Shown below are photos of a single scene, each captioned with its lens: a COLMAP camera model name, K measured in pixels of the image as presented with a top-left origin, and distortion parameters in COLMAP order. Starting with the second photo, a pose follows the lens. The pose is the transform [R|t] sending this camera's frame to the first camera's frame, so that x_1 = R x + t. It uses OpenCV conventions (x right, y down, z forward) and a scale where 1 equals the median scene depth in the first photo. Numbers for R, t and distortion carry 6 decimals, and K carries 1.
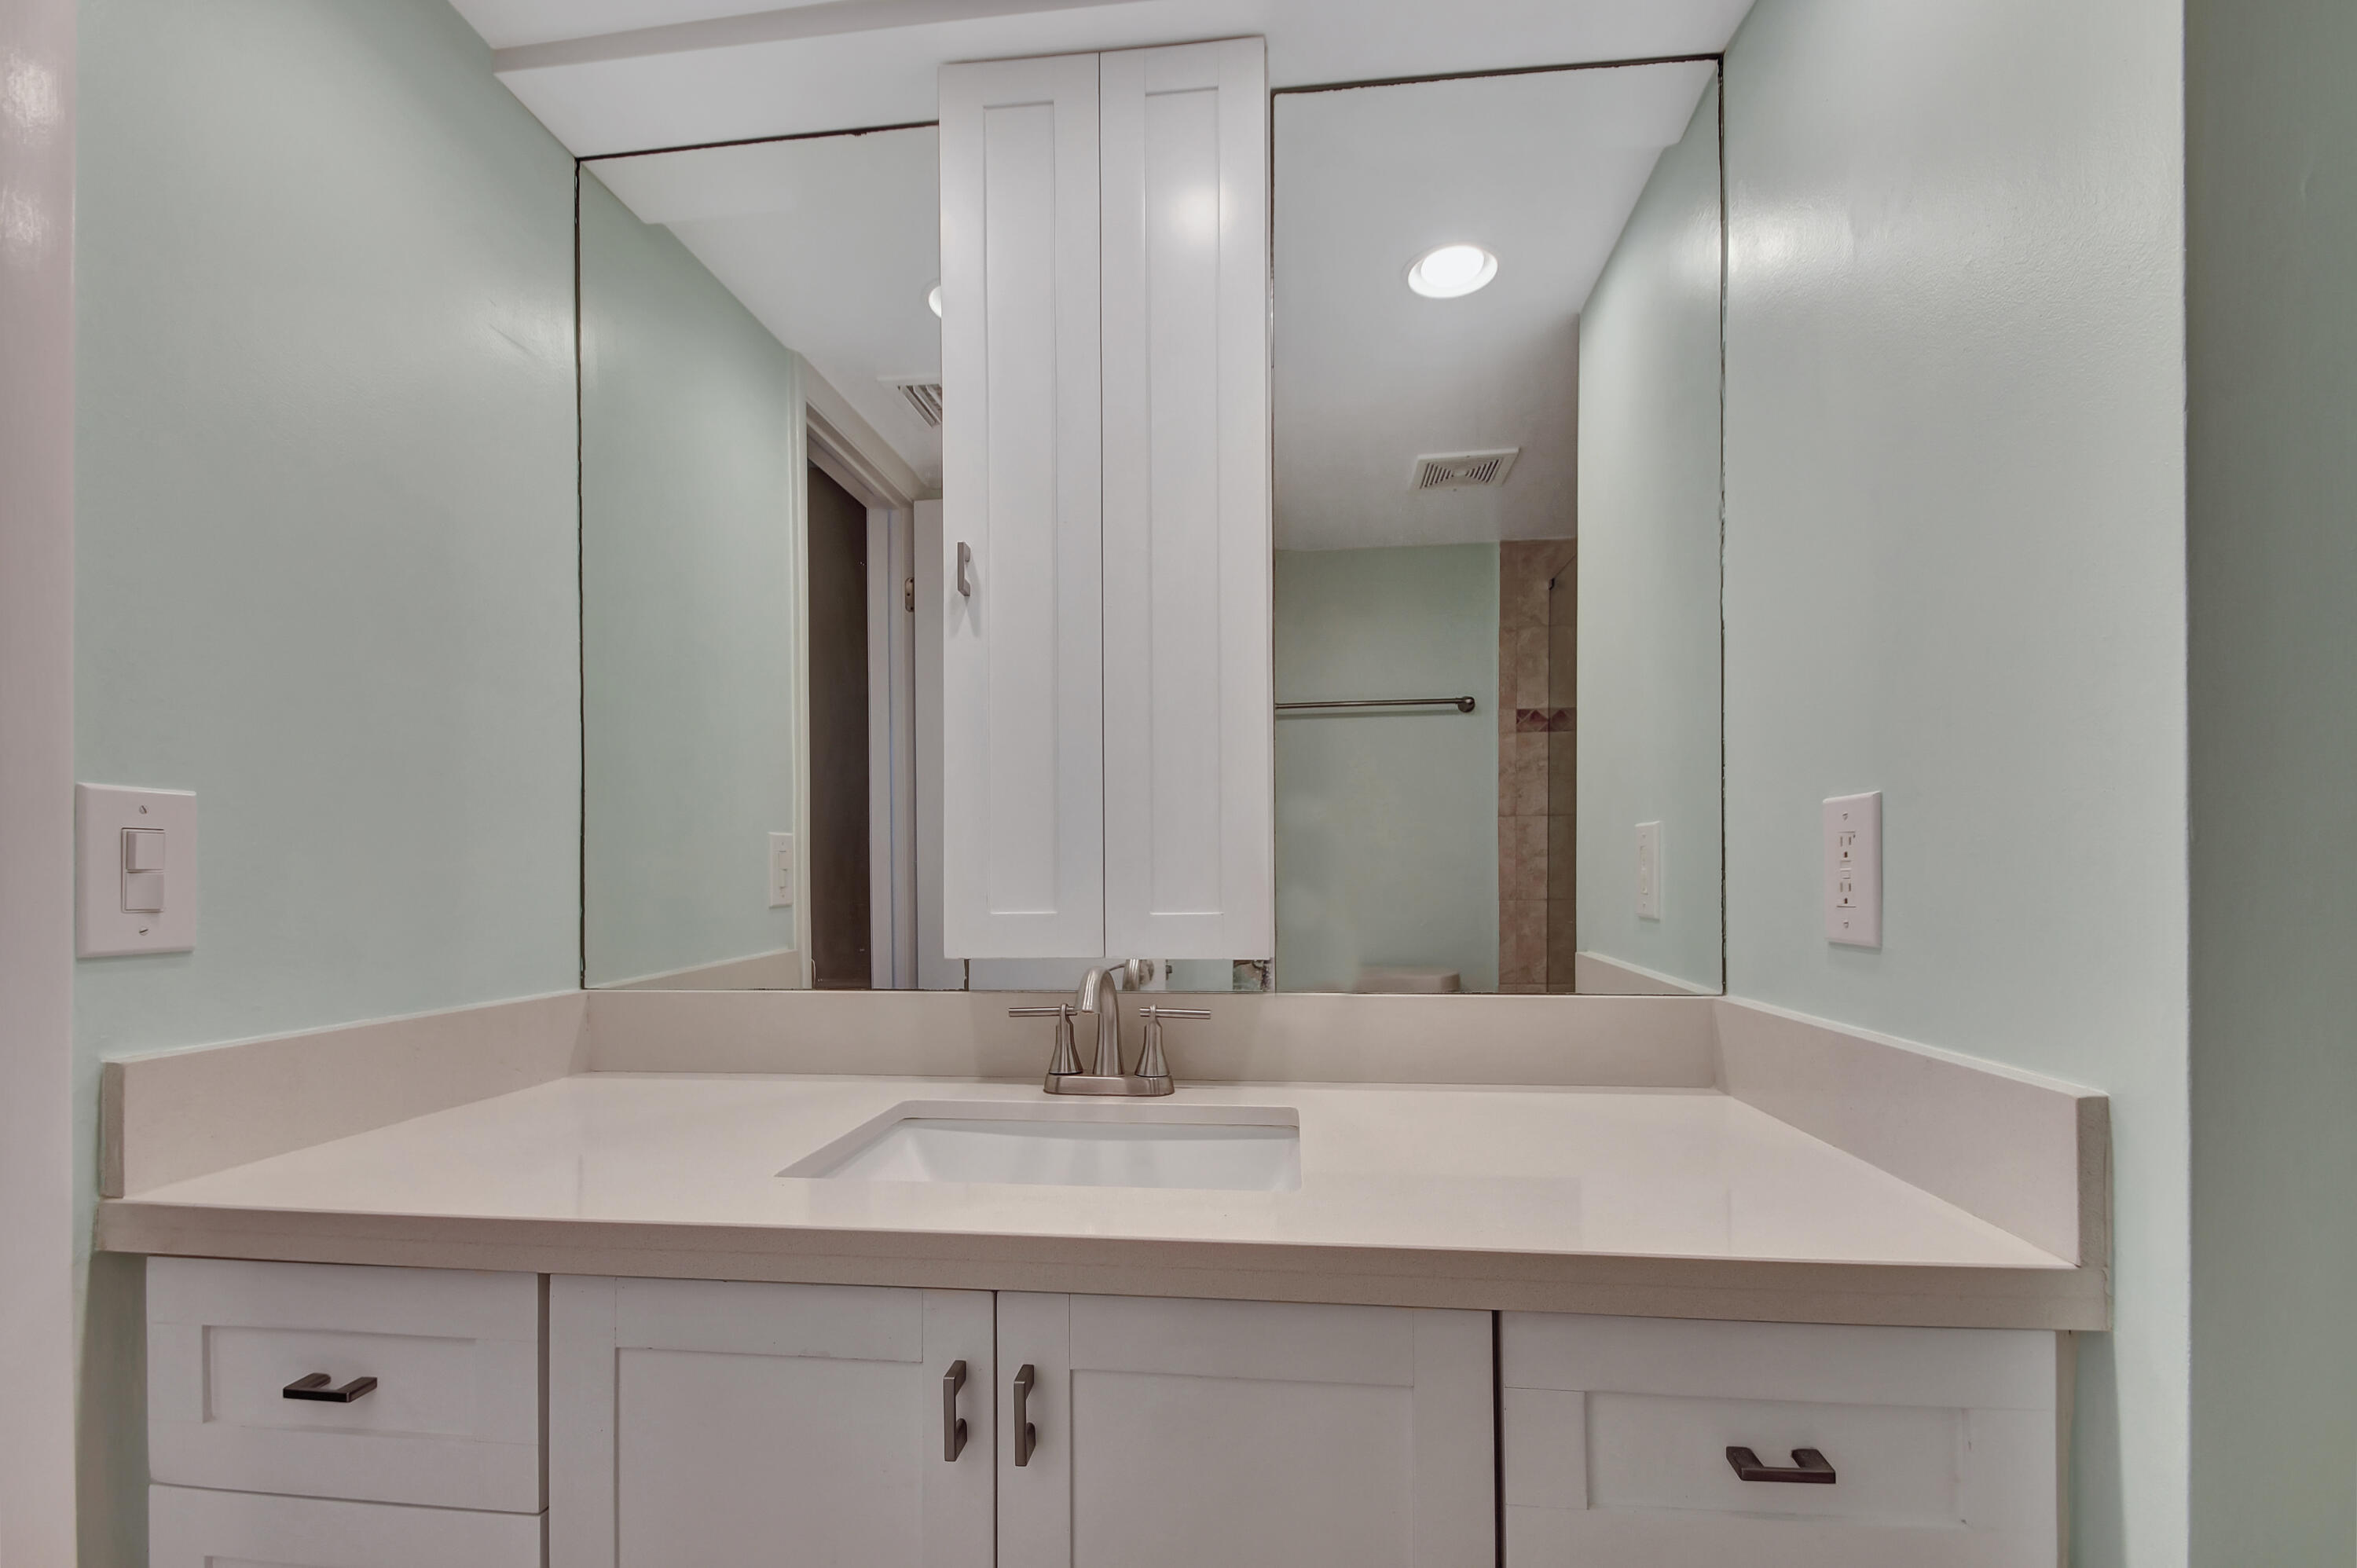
lens RADIAL K [[1044.8, 0, 1181.3], [0, 1044.8, 876.6], [0, 0, 1]] dist [-0.002568, -0.007104]
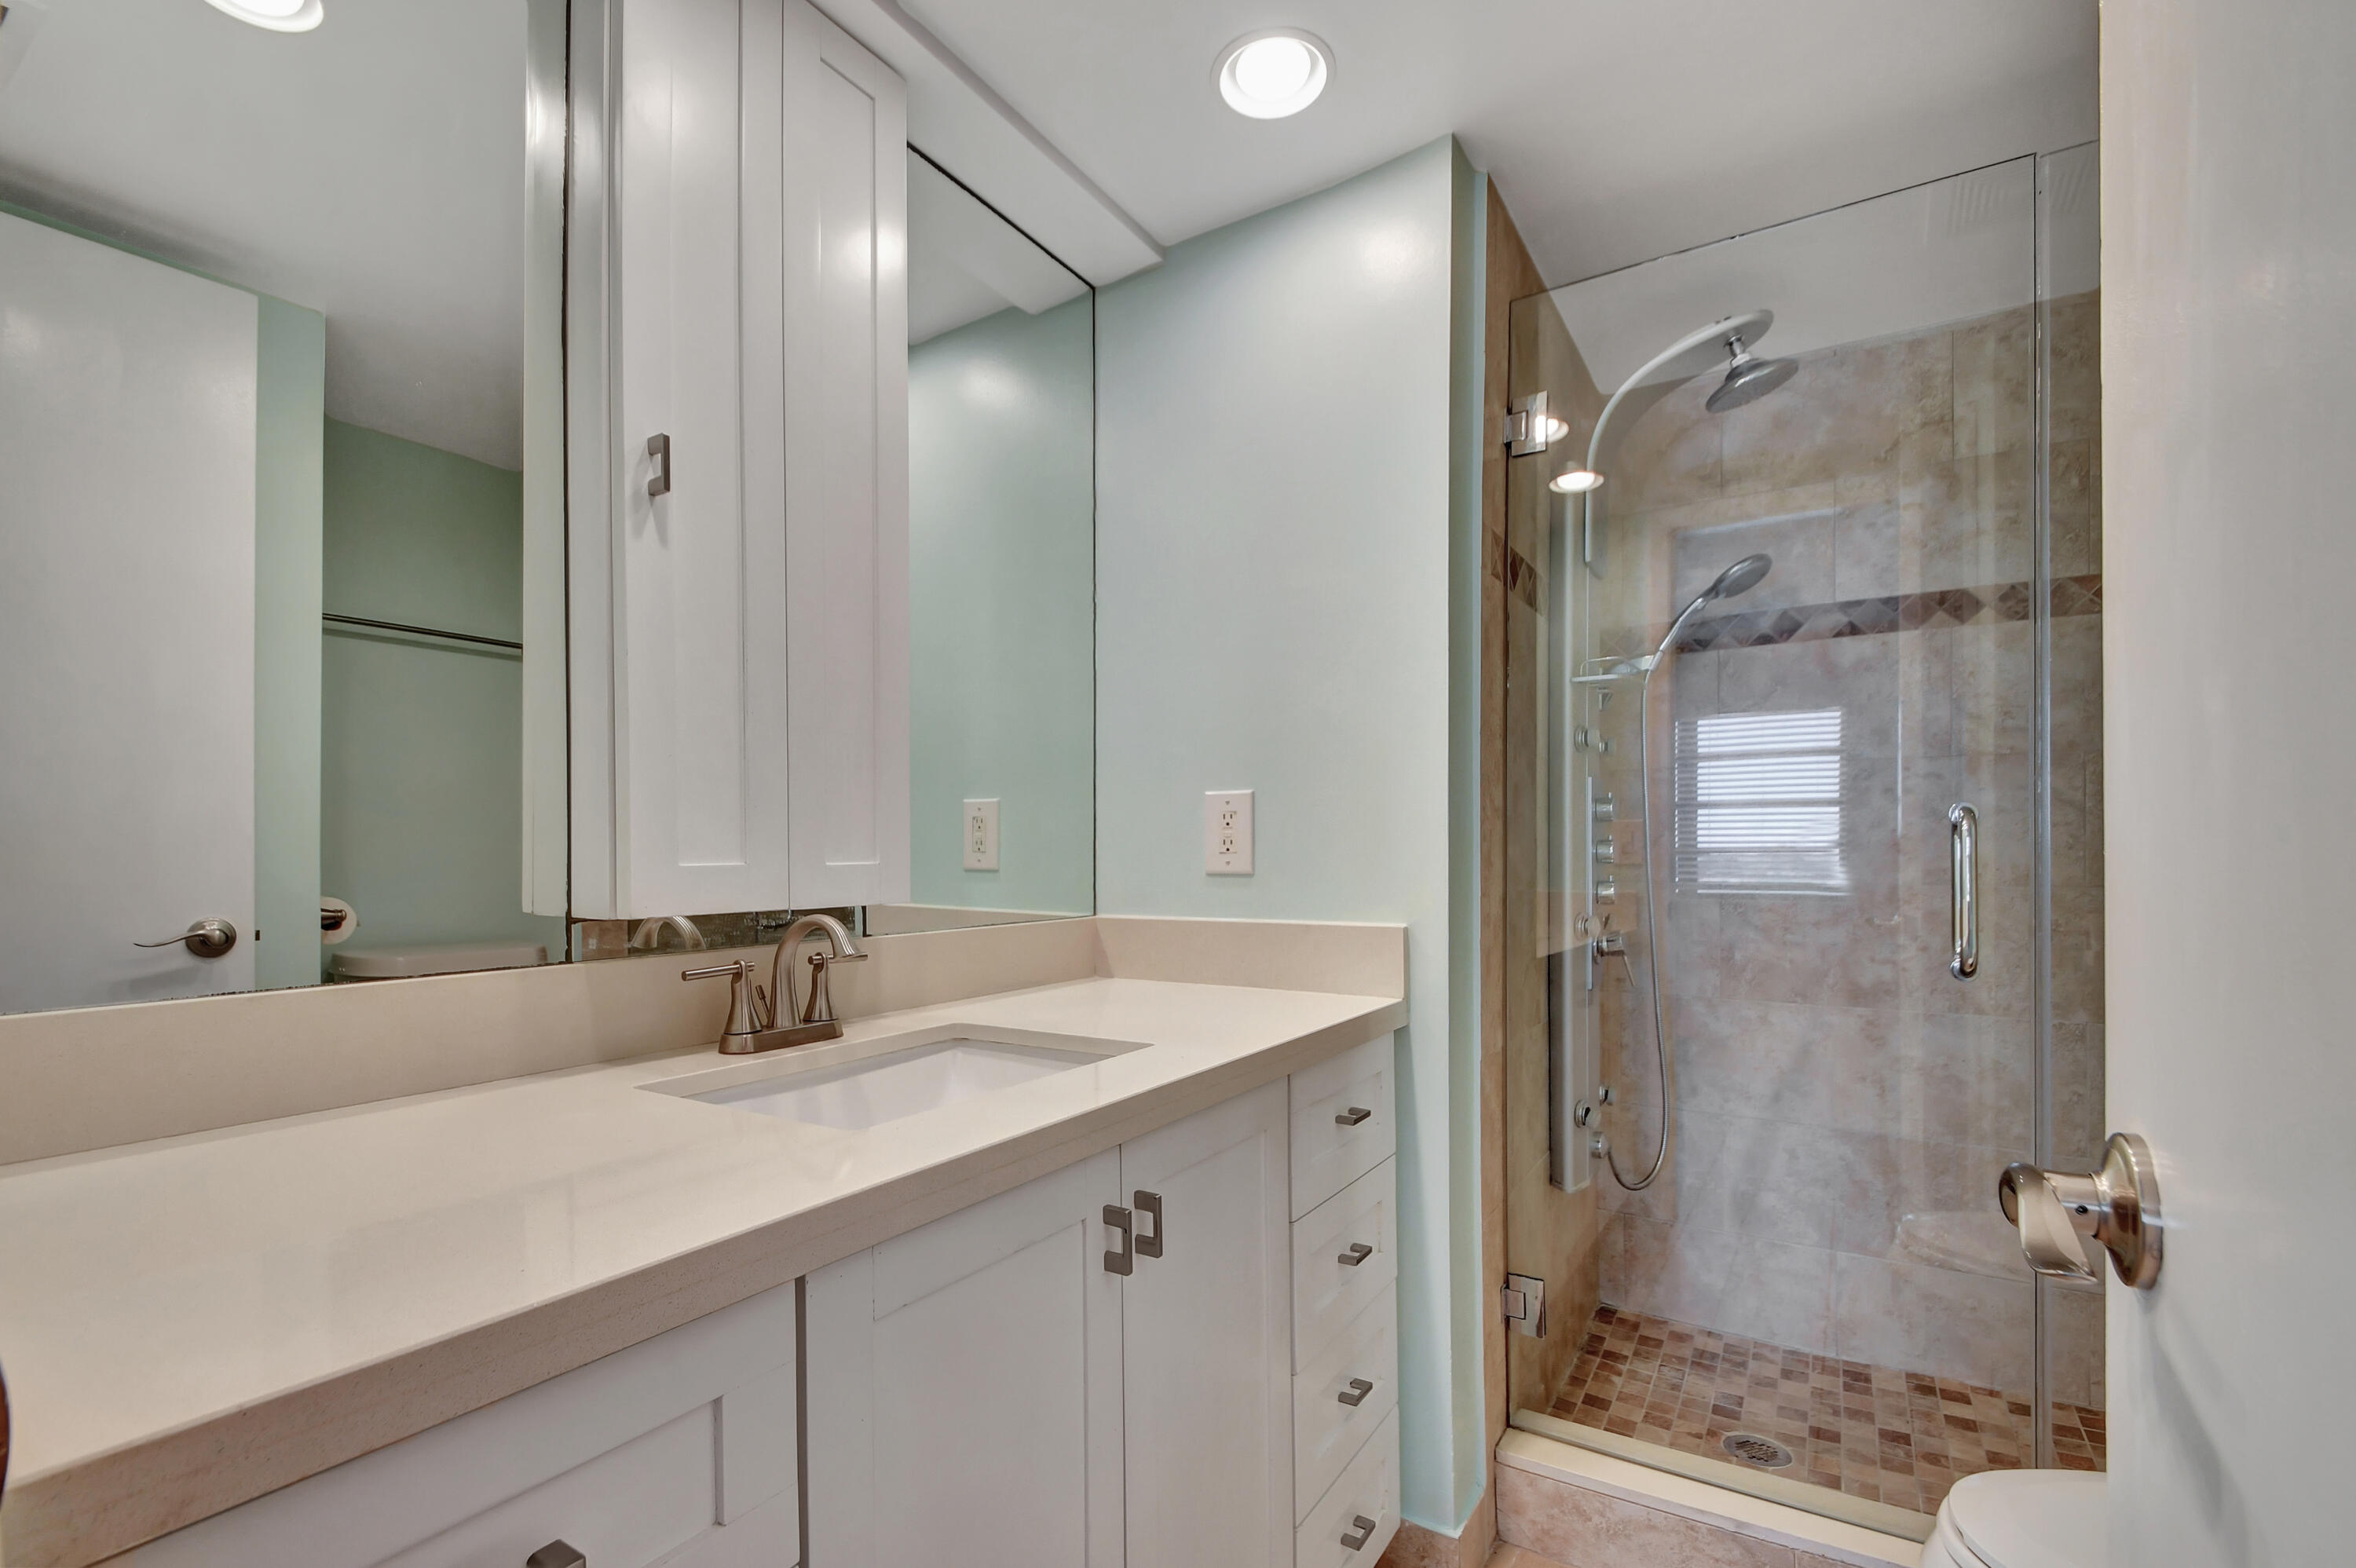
lens RADIAL K [[1044.3, 0, 1200.3], [0, 1044.3, 852.3], [0, 0, 1]] dist [-0.002568, -0.007104]
pose [[0.417587, 0.004366, 0.908626, -1.018918], [-0.003086, 0.999990, -0.003387, 0.034531], [-0.908632, -0.001390, 0.417596, 0.290625]]
